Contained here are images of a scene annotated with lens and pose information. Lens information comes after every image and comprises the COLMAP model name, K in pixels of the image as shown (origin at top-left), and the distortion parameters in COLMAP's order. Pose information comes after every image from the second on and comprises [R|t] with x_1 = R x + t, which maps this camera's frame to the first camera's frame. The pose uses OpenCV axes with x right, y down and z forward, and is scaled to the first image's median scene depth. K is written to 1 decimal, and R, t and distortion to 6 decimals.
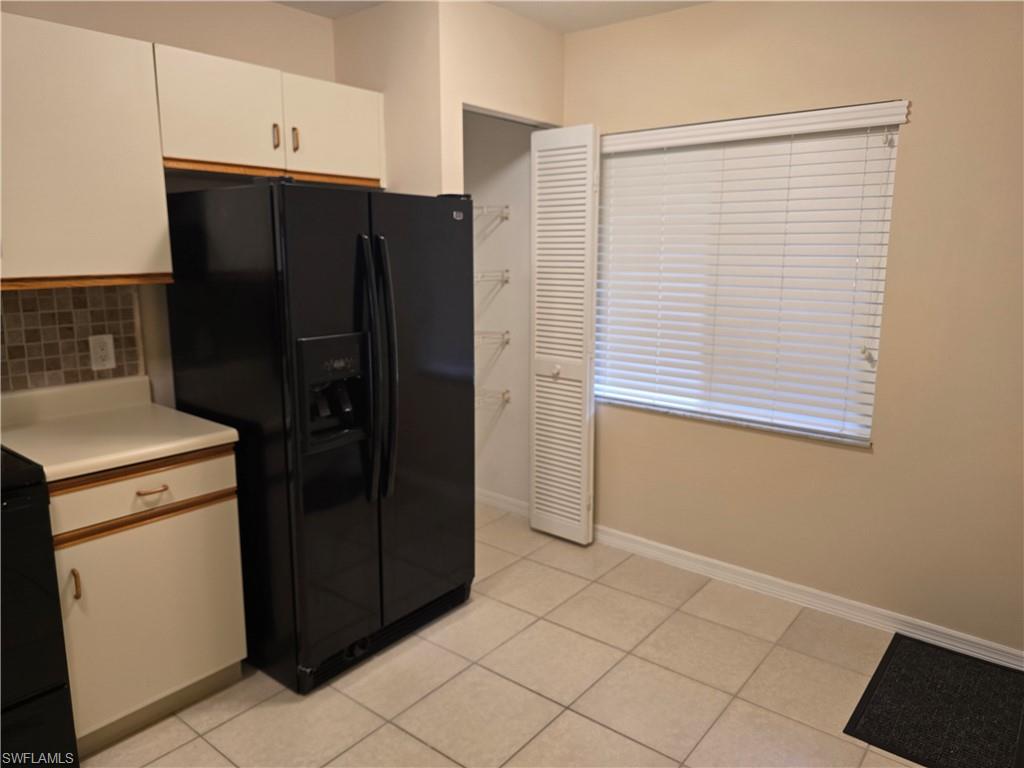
lens RADIAL K [[693.4, 0, 515.0], [0, 693.4, 371.5], [0, 0, 1]] dist [0.004284, -0.028990]
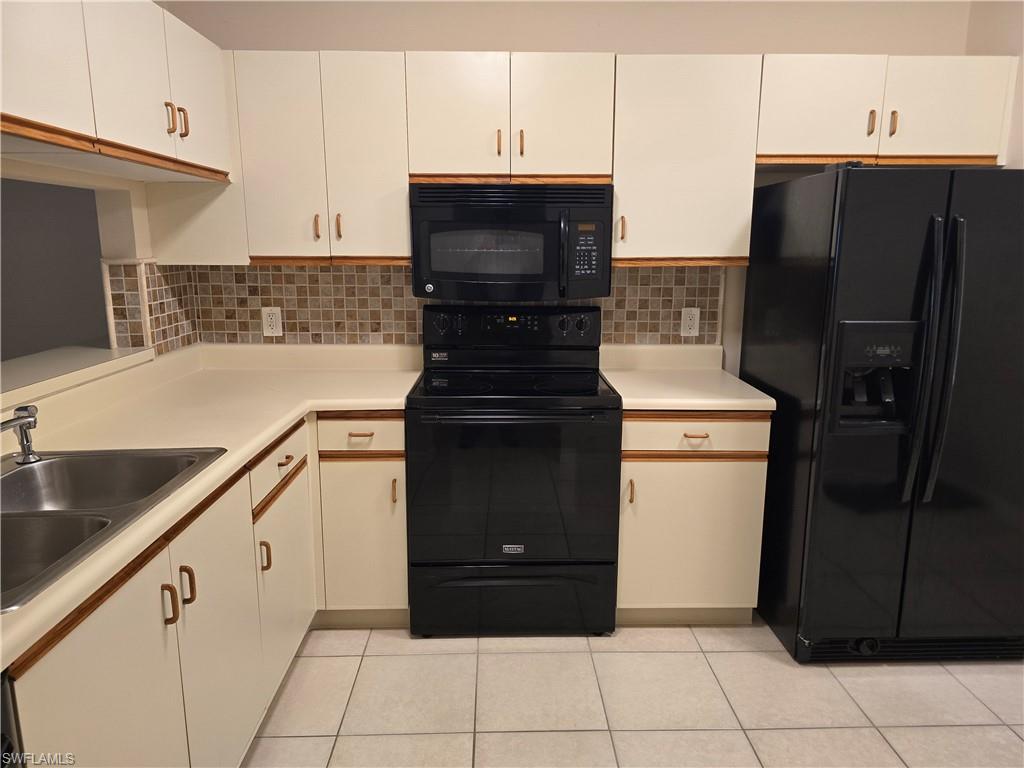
lens RADIAL K [[679.4, 0, 512.0], [0, 679.4, 384.0], [0, 0, 1]] dist [0.002864, 0.001279]
pose [[0.632476, 0.148337, -0.760244, 0.144162], [-0.133335, 0.987690, 0.081790, 0.025389], [0.763018, 0.049637, 0.644469, -0.015301]]
